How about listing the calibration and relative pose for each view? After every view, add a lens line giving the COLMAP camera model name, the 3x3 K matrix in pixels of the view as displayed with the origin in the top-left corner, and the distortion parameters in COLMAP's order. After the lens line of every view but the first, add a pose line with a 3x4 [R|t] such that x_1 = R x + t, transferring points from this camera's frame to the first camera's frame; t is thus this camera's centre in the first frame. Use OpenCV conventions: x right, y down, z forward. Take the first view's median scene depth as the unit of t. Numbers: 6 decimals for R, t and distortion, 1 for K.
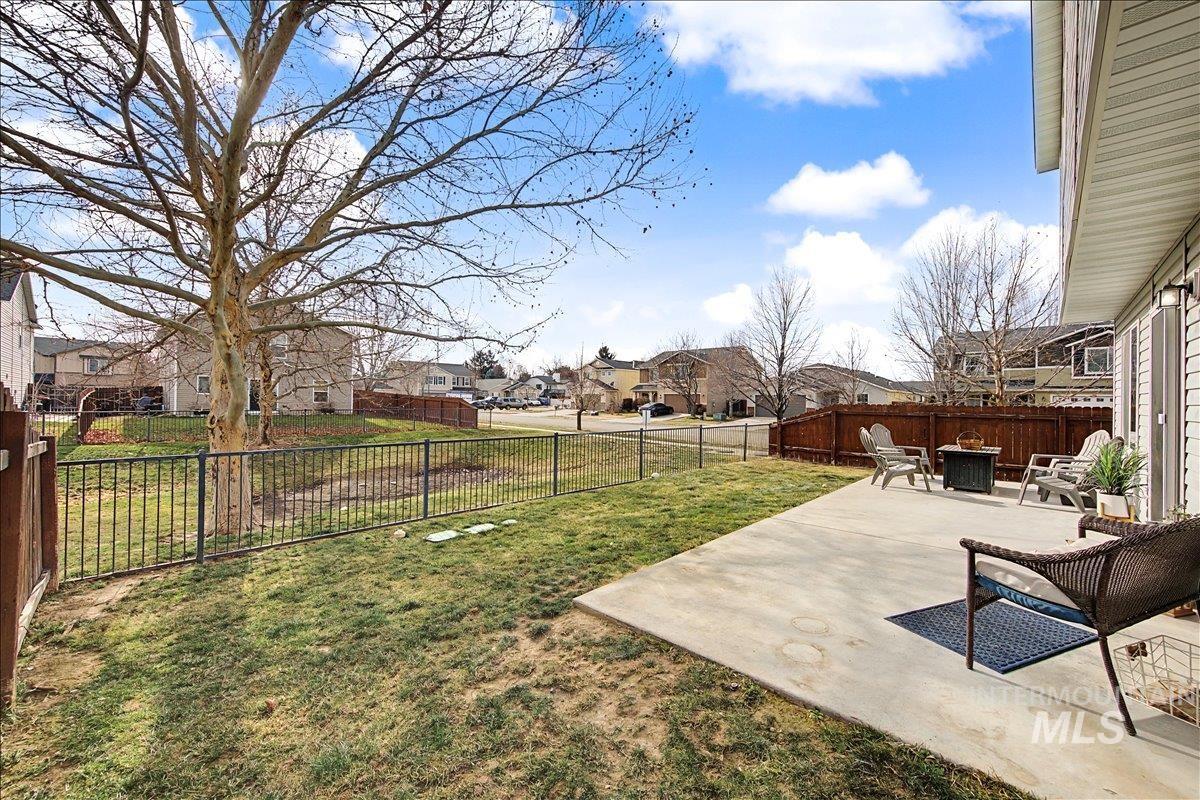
lens RADIAL K [[462.0, 0, 603.2], [0, 462.0, 394.9], [0, 0, 1]] dist [0.000892, 0.000038]
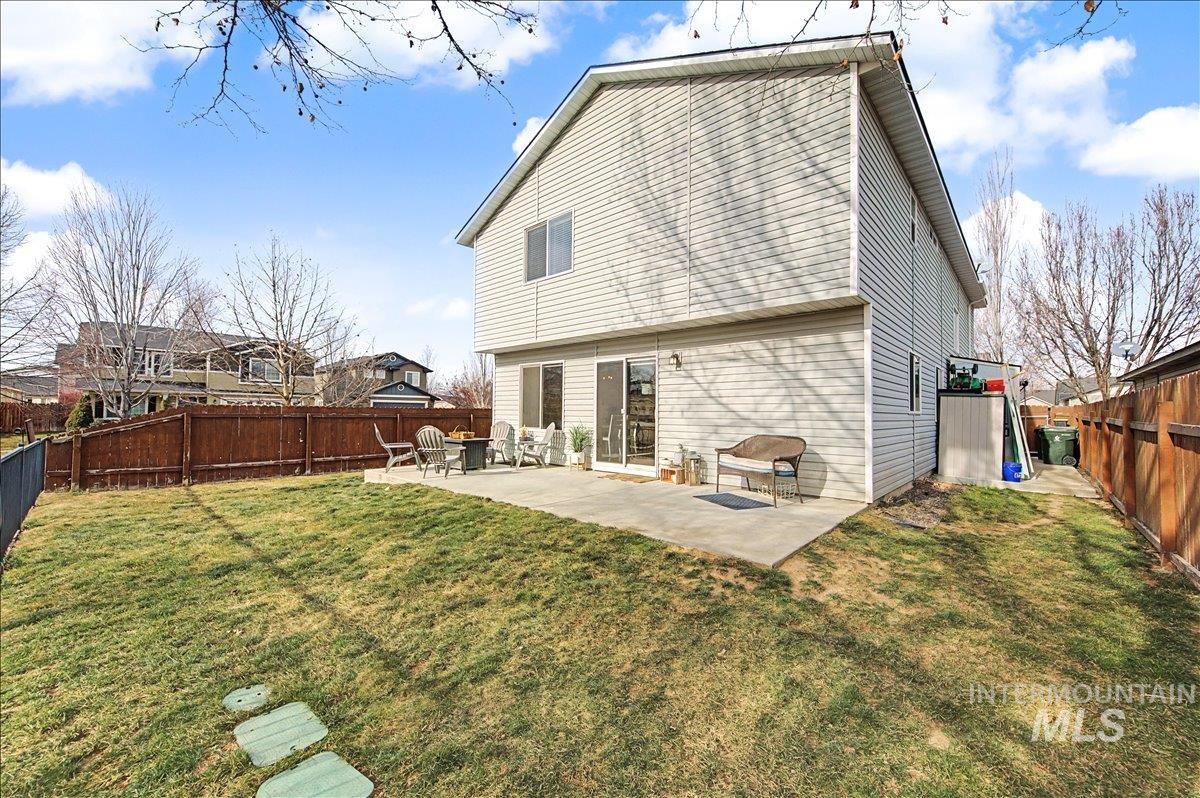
lens RADIAL K [[462.0, 0, 603.2], [0, 462.0, 393.9], [0, 0, 1]] dist [0.000892, 0.000038]
pose [[-0.024215, 0.029260, 0.999278, -0.393133], [-0.021132, 0.999333, -0.029774, 0.013863], [-0.999483, -0.021838, -0.023580, 0.458541]]
